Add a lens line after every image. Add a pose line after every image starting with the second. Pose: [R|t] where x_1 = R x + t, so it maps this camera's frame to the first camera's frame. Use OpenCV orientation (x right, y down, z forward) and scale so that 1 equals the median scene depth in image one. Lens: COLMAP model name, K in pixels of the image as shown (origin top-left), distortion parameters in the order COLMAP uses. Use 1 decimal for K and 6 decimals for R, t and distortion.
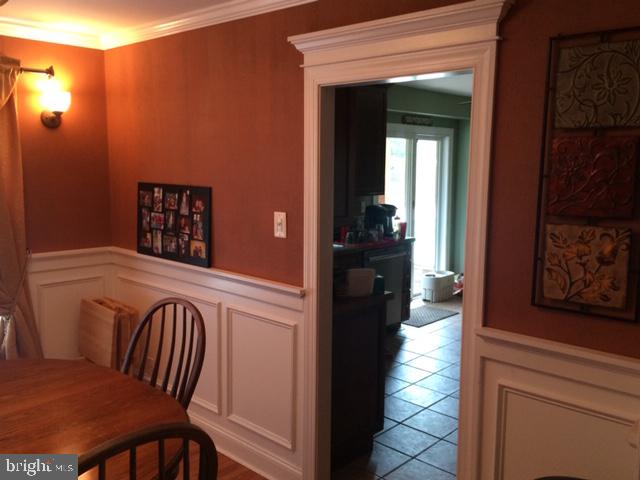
lens RADIAL K [[591.5, 0, 319.3], [0, 591.5, 239.4], [0, 0, 1]] dist [0.056137, 0.000000]
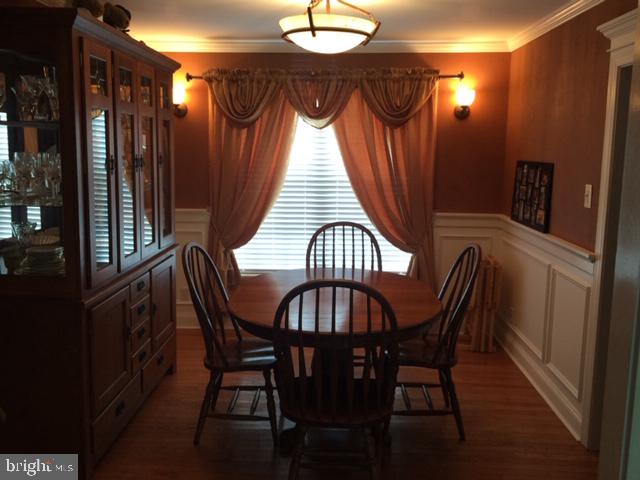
lens RADIAL K [[591.5, 0, 319.8], [0, 591.5, 238.7], [0, 0, 1]] dist [0.056137, 0.000000]
pose [[0.665769, 0.112057, -0.737696, 0.370831], [-0.103072, 0.992992, 0.057815, 0.035494], [0.739005, 0.037545, 0.672653, -0.105485]]
